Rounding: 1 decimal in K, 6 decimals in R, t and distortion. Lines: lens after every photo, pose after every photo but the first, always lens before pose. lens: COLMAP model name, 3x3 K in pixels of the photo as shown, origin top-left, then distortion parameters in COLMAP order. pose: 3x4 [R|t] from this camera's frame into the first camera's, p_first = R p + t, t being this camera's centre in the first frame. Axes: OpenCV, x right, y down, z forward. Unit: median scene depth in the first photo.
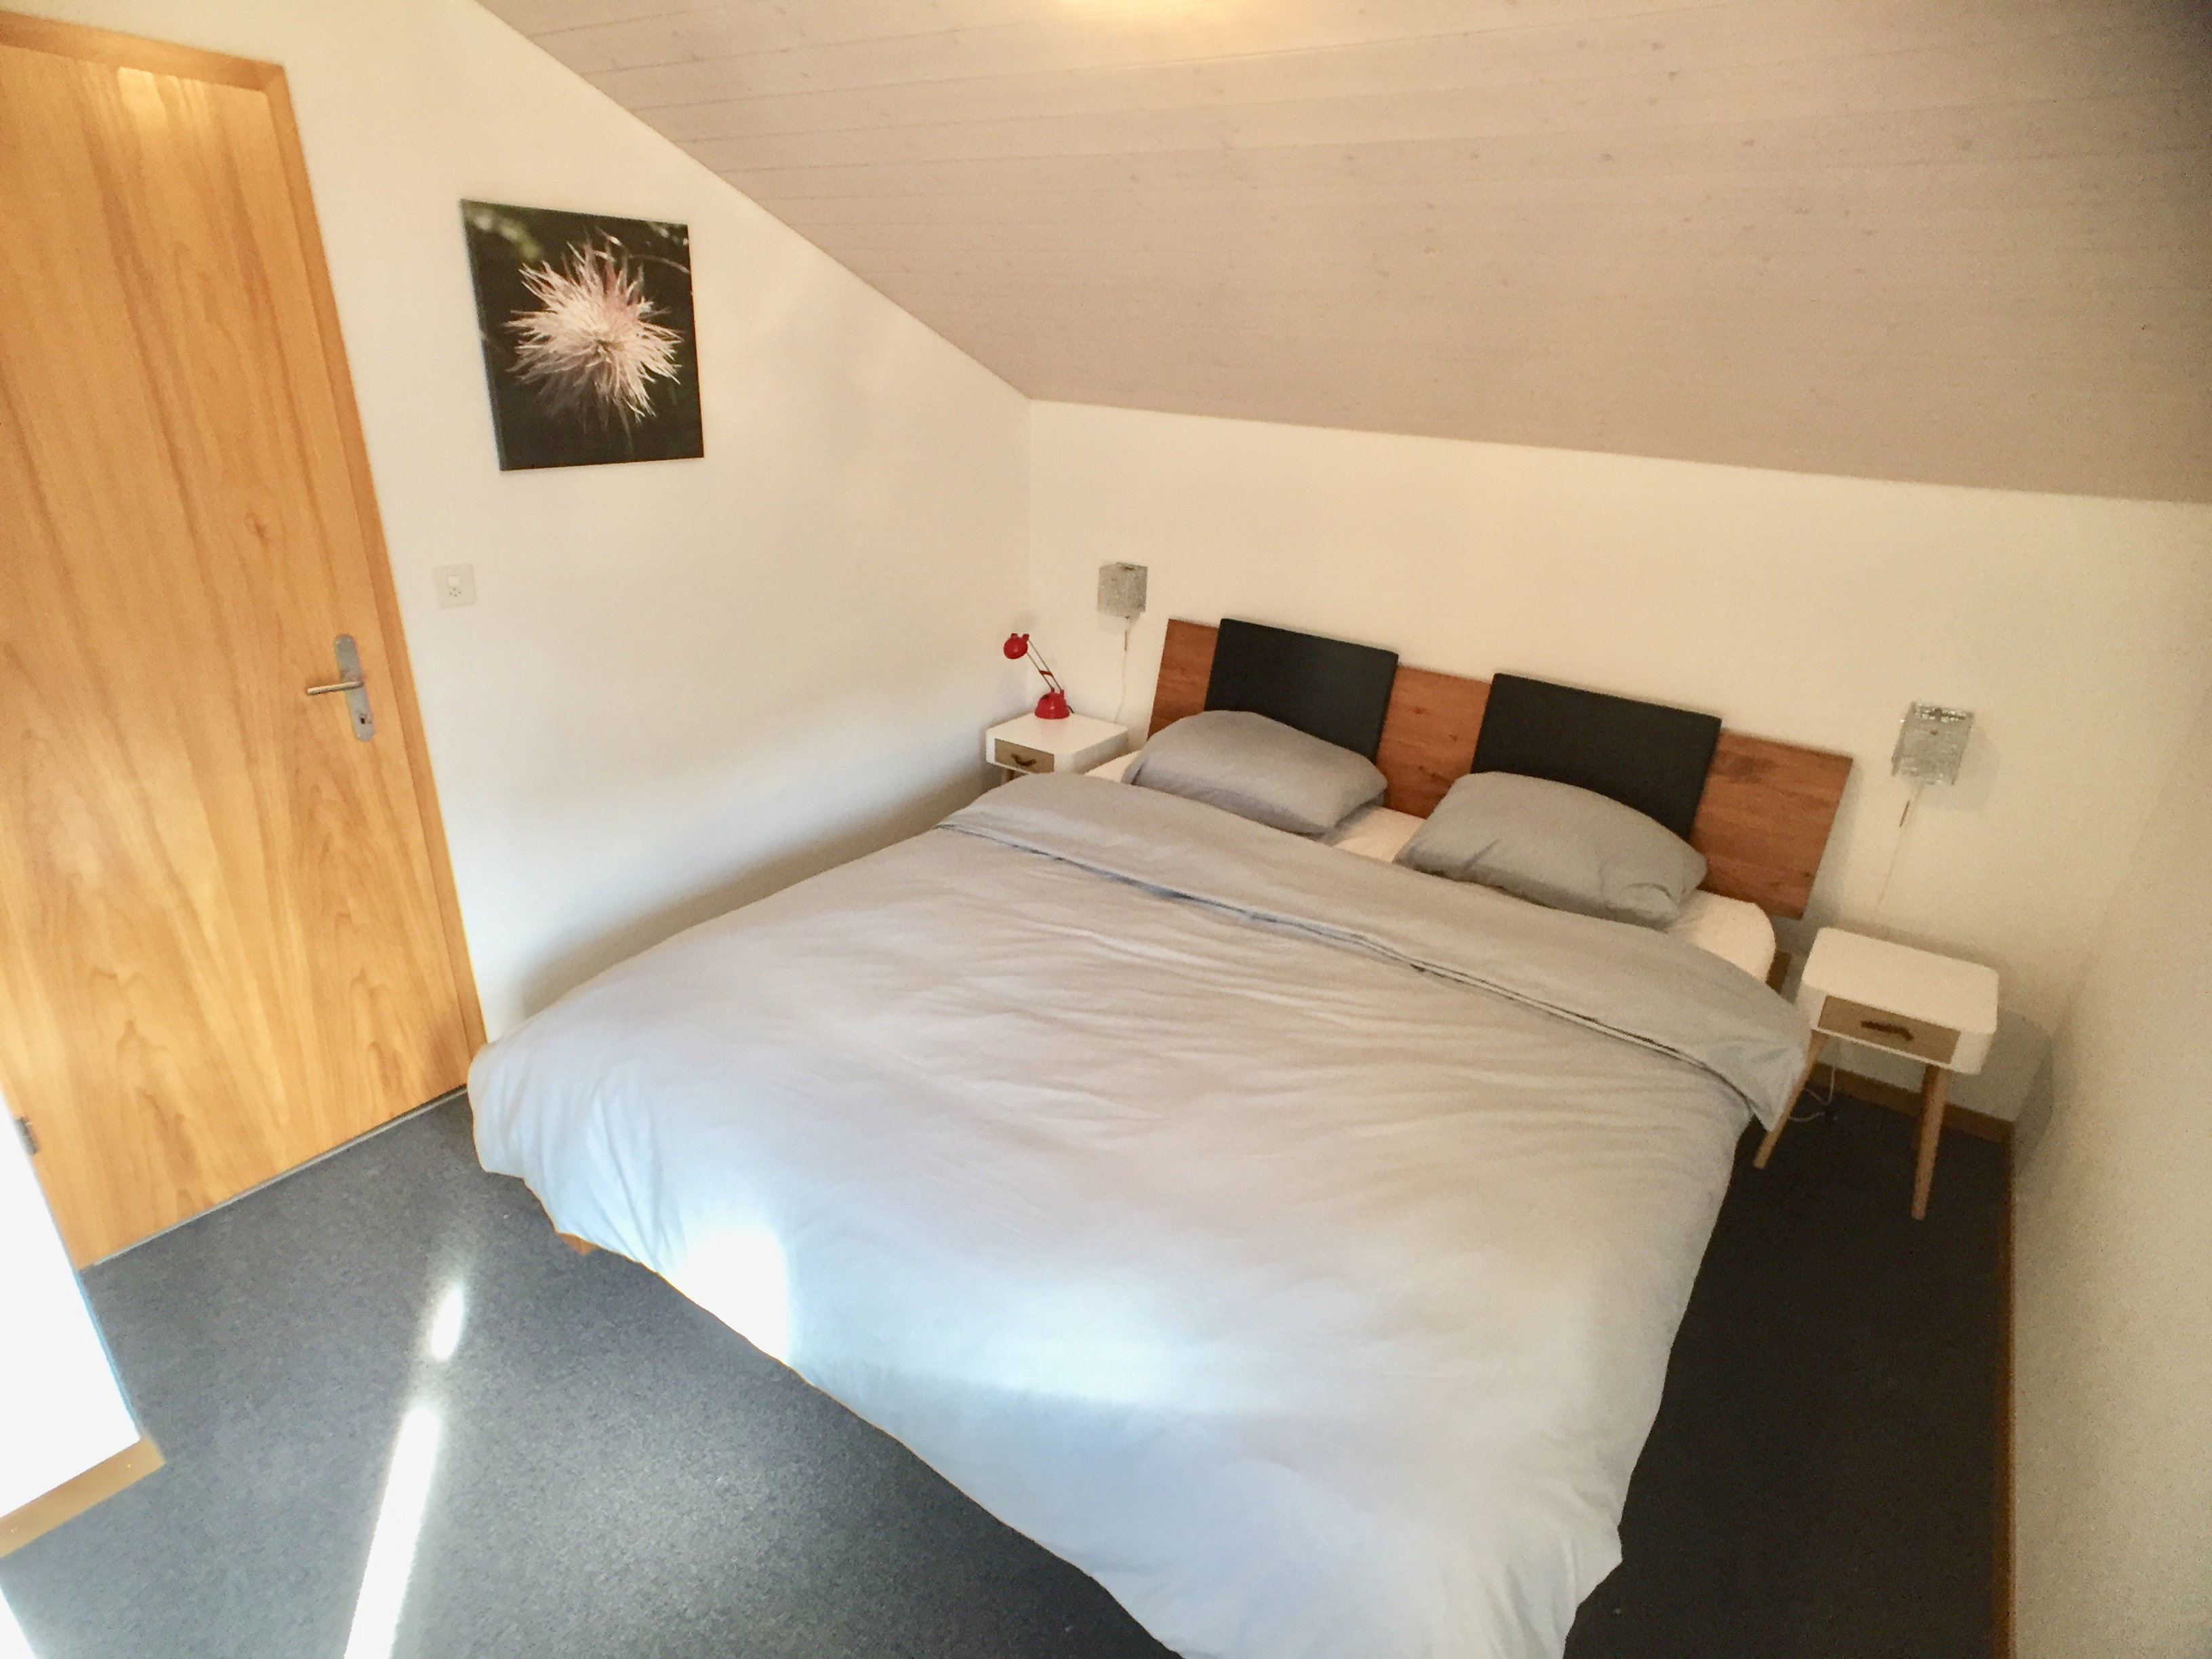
lens RADIAL K [[1172.5, 0, 1111.5], [0, 1172.5, 875.9], [0, 0, 1]] dist [-0.061002, 0.037684]
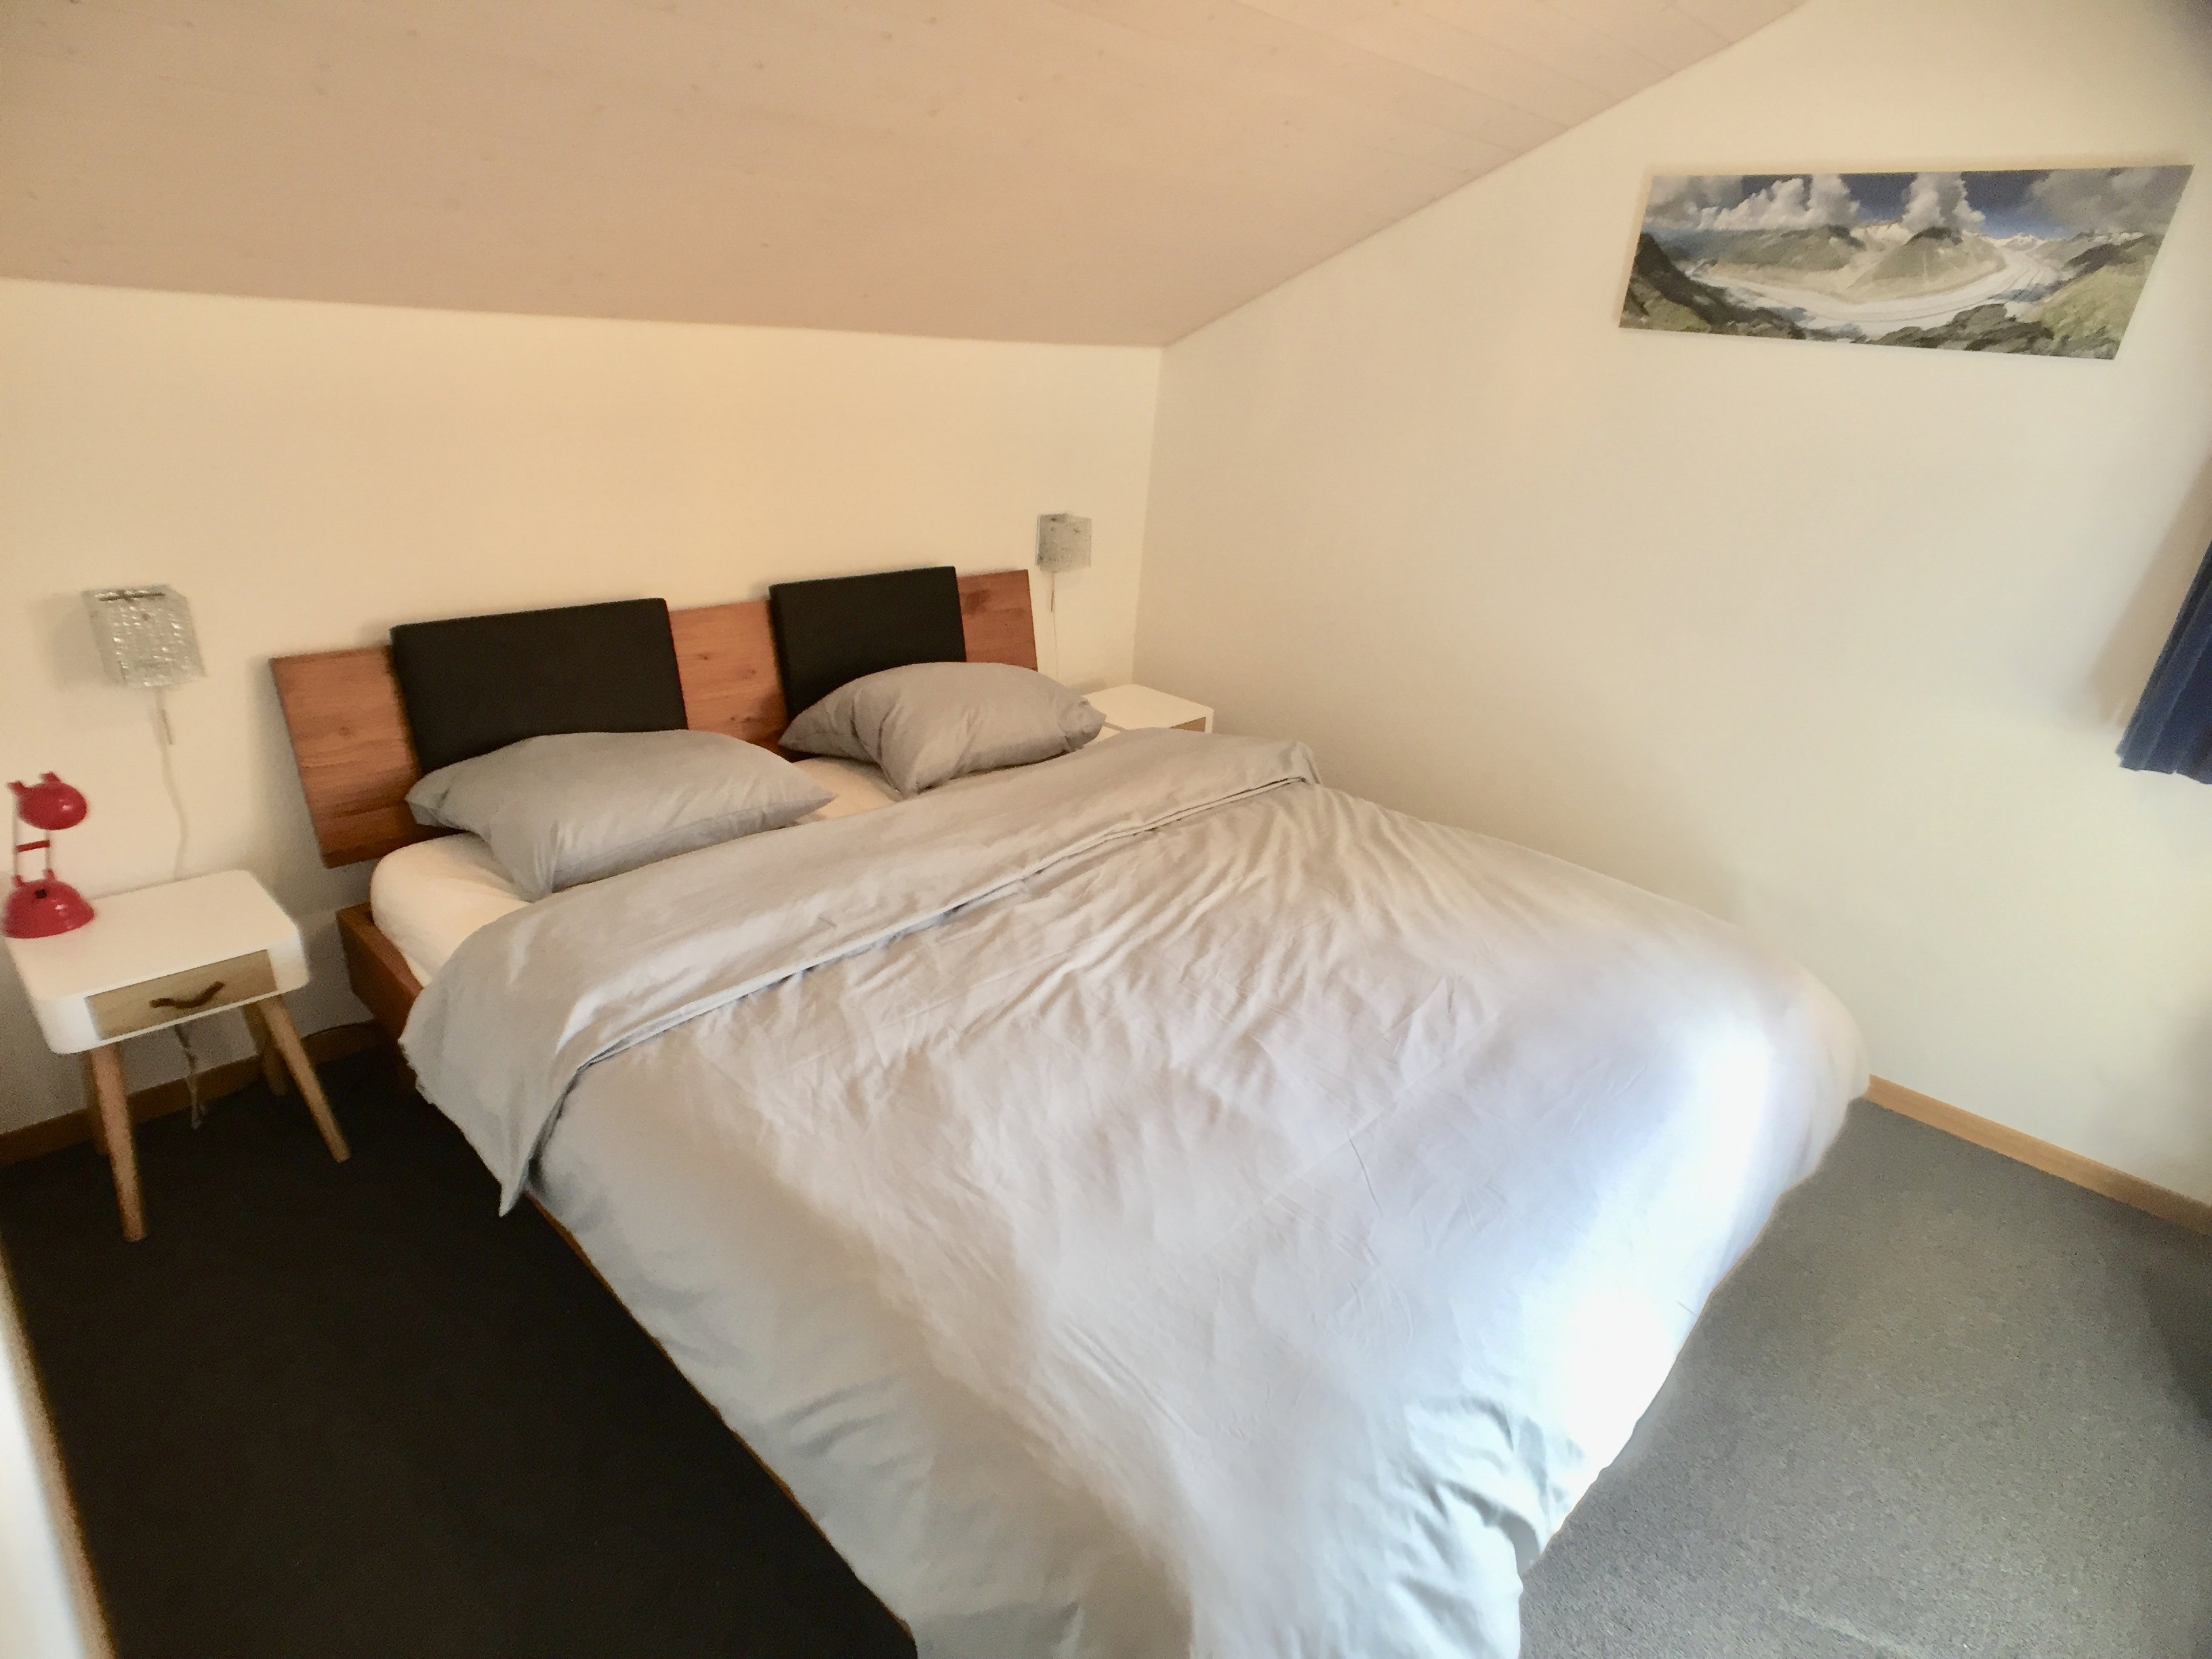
lens RADIAL K [[1217.3, 0, 1106.0], [0, 1217.3, 829.5], [0, 0, 1]] dist [-0.002535, -0.000428]
pose [[0.147745, -0.397483, 0.905637, -0.601953], [0.378754, 0.868619, 0.319446, -0.235555], [-0.913628, 0.295817, 0.278883, 0.621768]]
